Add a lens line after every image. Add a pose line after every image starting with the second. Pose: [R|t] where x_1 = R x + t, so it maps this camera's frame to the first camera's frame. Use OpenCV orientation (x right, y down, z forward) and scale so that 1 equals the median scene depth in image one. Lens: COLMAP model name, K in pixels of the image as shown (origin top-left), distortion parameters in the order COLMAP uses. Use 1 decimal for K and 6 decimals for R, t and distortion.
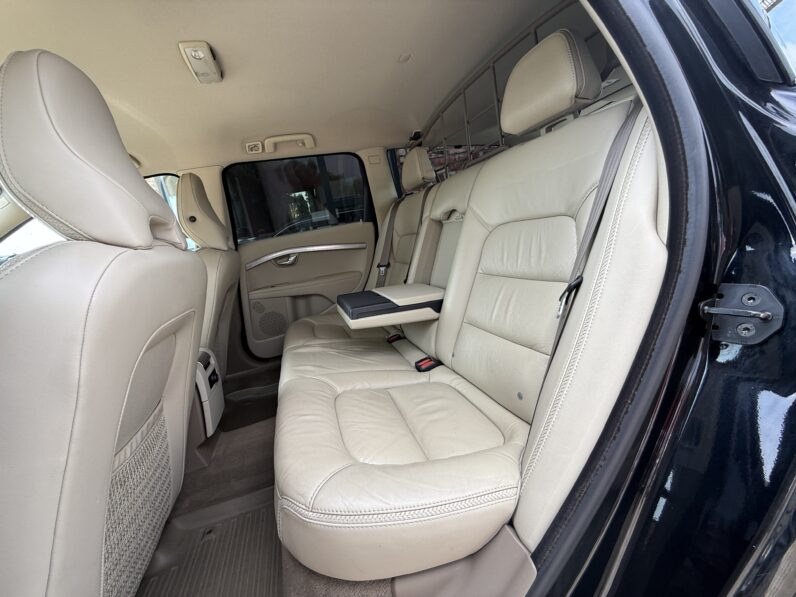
lens RADIAL K [[319.4, 0, 395.6], [0, 319.4, 296.2], [0, 0, 1]] dist [0.002646, 0.000231]
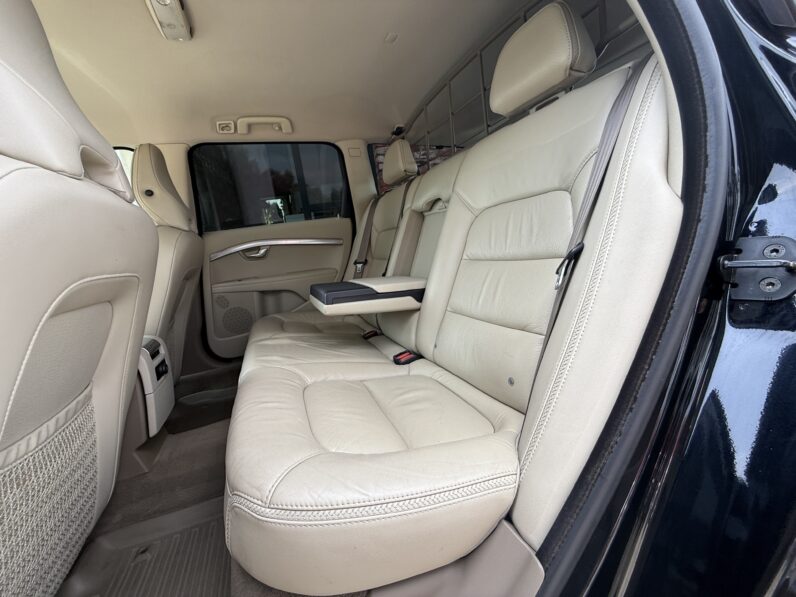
lens RADIAL K [[319.4, 0, 395.6], [0, 319.4, 296.2], [0, 0, 1]] dist [0.002646, 0.000231]
pose [[0.996240, 0.030104, 0.081243, -0.016850], [-0.026386, 0.998572, -0.046456, 0.100282], [-0.082525, 0.044138, 0.995611, 0.089750]]
